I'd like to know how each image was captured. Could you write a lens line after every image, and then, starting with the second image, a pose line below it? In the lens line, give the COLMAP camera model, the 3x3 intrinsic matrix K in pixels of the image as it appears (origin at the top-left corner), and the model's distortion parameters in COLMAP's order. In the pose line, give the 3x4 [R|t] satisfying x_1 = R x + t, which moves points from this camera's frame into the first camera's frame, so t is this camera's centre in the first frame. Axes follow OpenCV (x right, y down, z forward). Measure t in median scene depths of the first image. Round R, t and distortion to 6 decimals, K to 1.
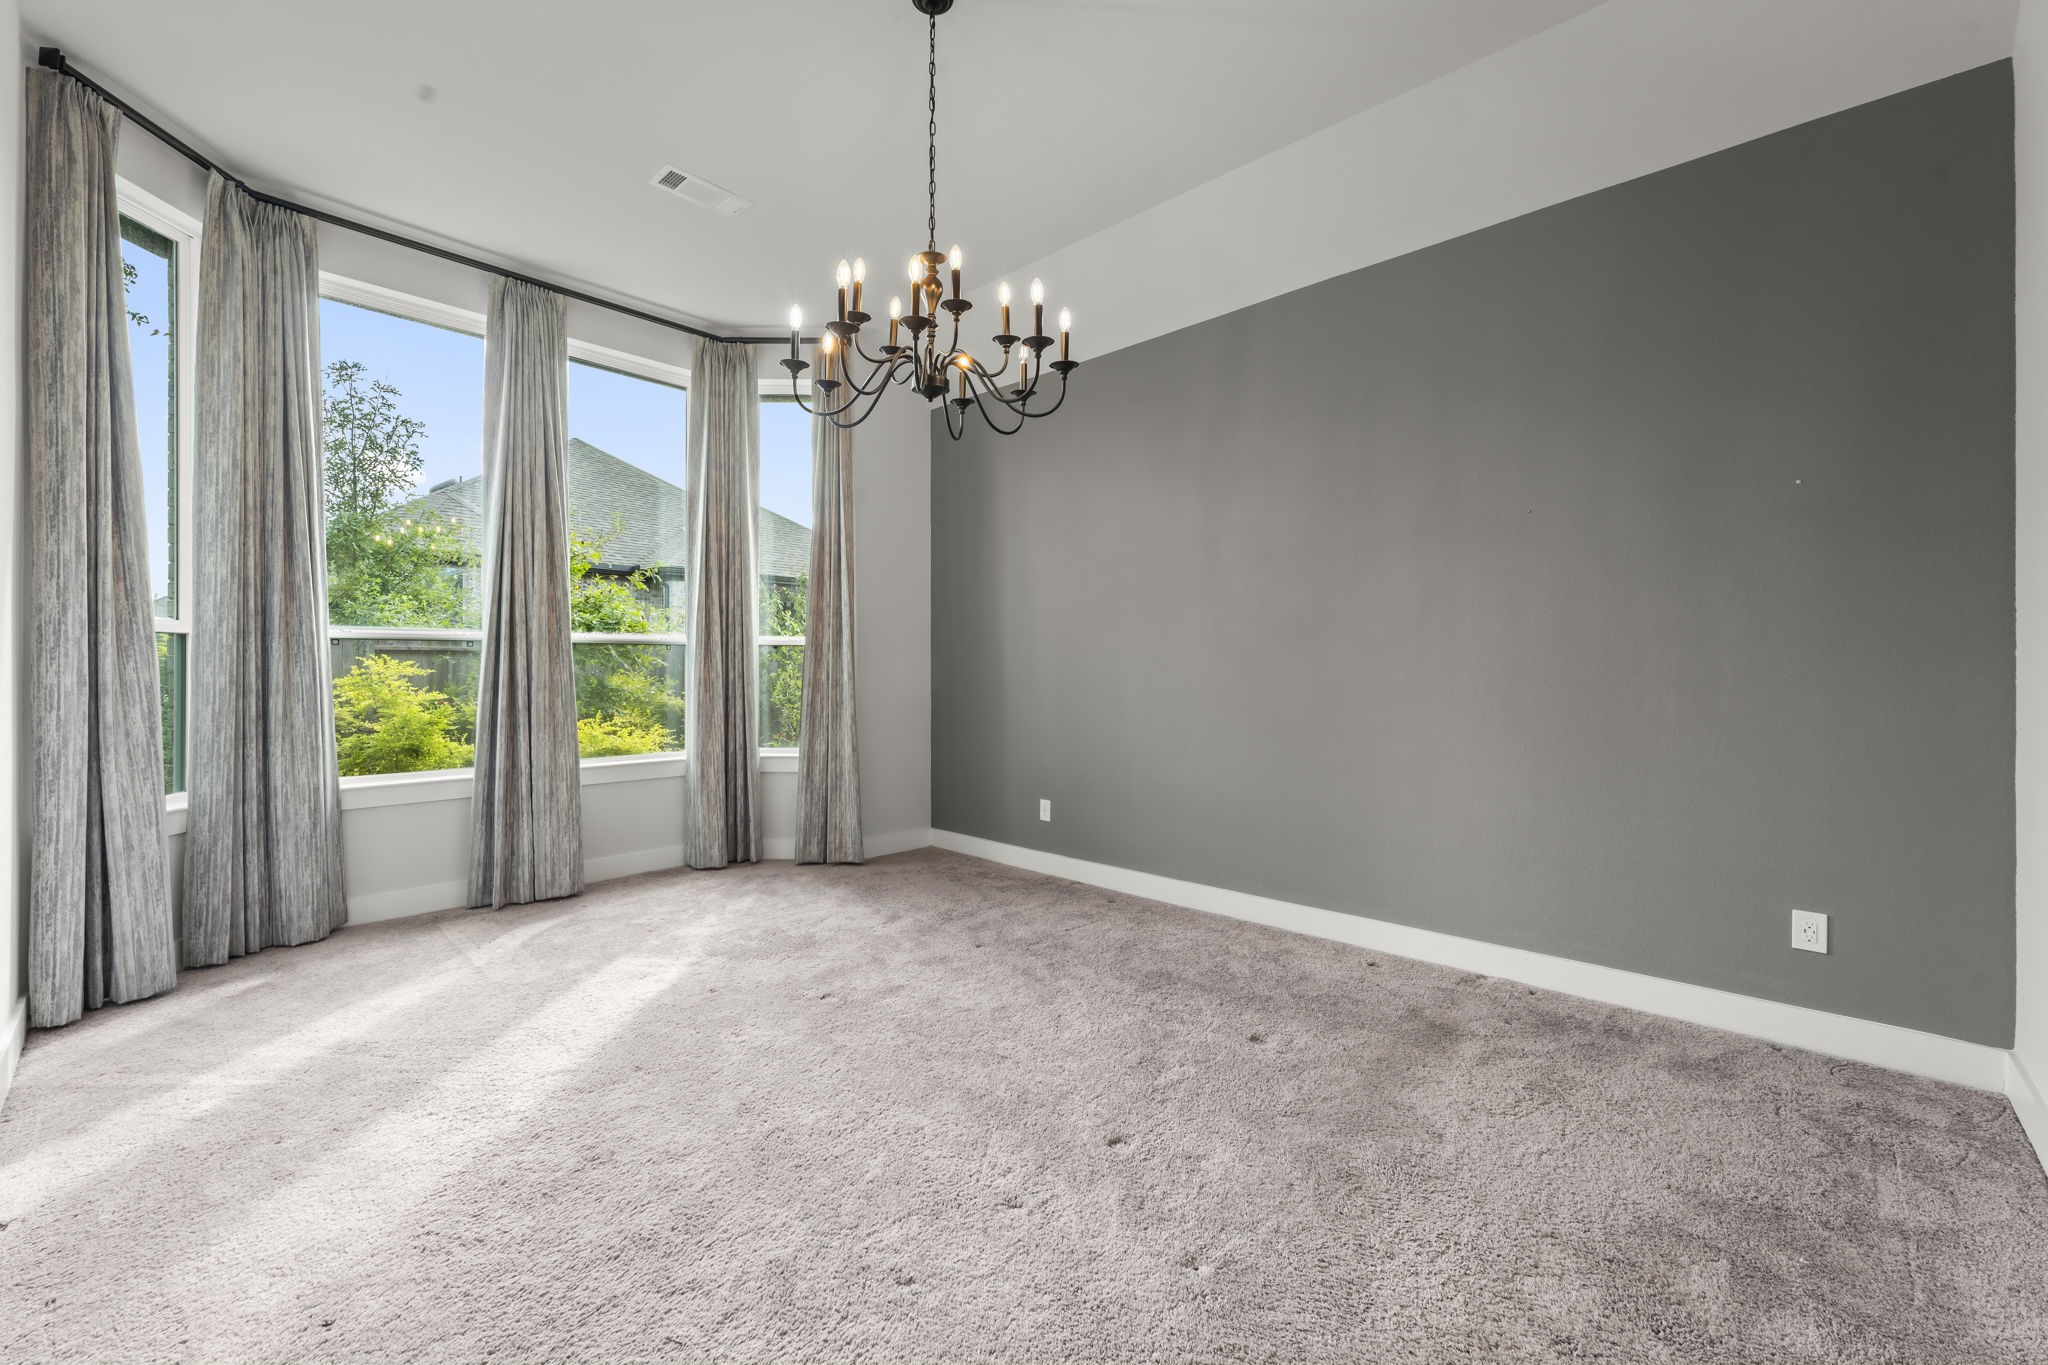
lens RADIAL K [[817.7, 0, 998.6], [0, 817.7, 669.7], [0, 0, 1]] dist [0.000159, 0.000228]
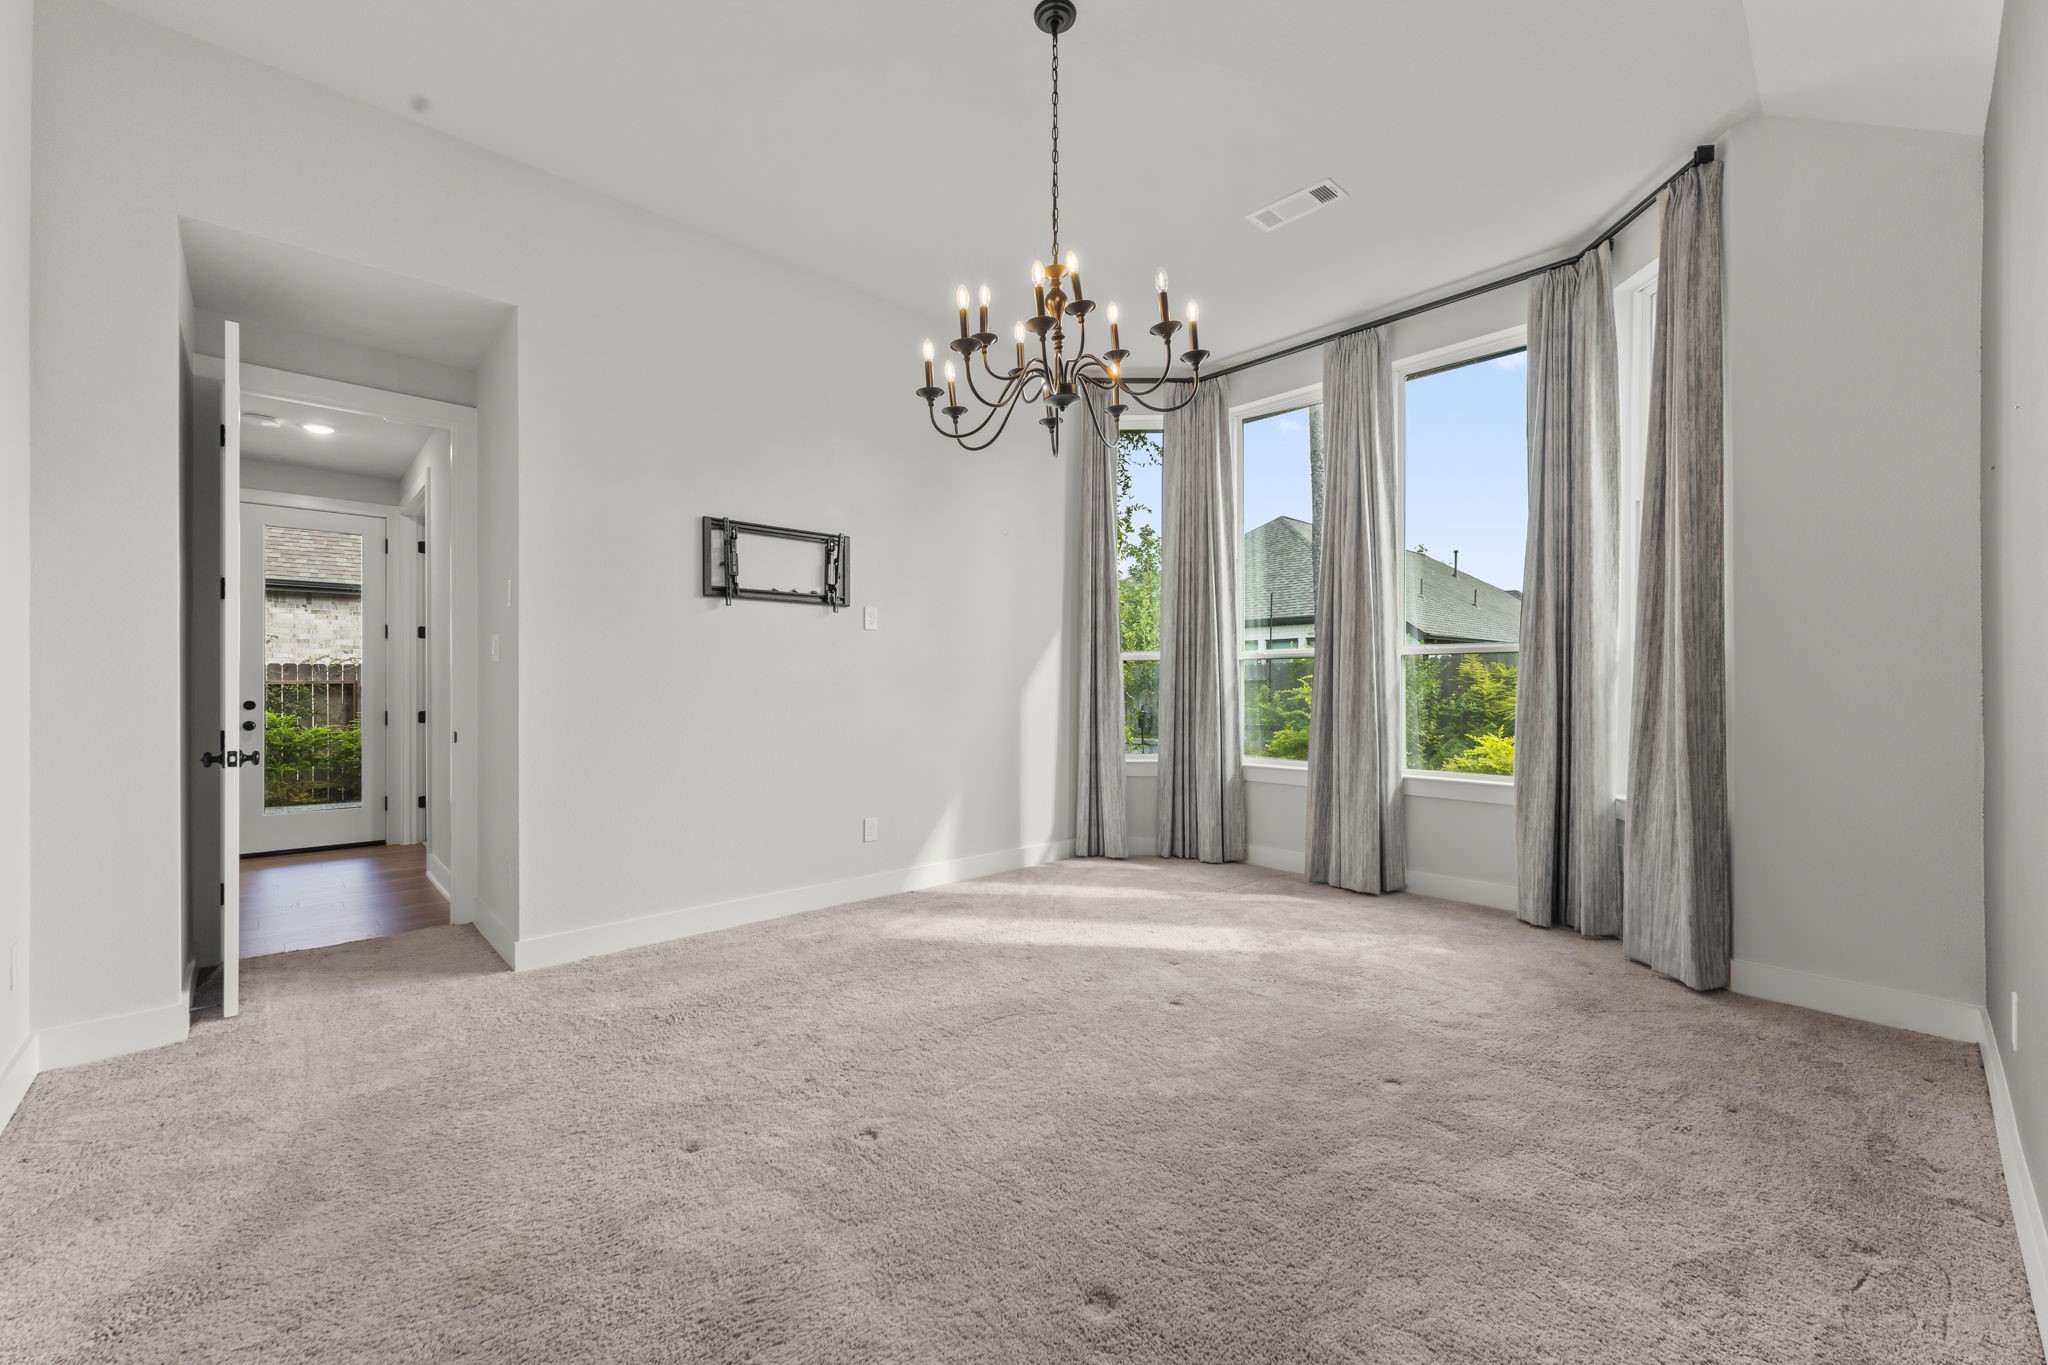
lens RADIAL K [[833.2, 0, 1007.4], [0, 833.2, 677.0], [0, 0, 1]] dist [-0.007307, 0.000151]
pose [[-0.074080, -0.011889, -0.997181, 0.743537], [-0.001693, 0.999929, -0.011796, 0.012161], [0.997251, 0.000814, -0.074095, 0.779051]]
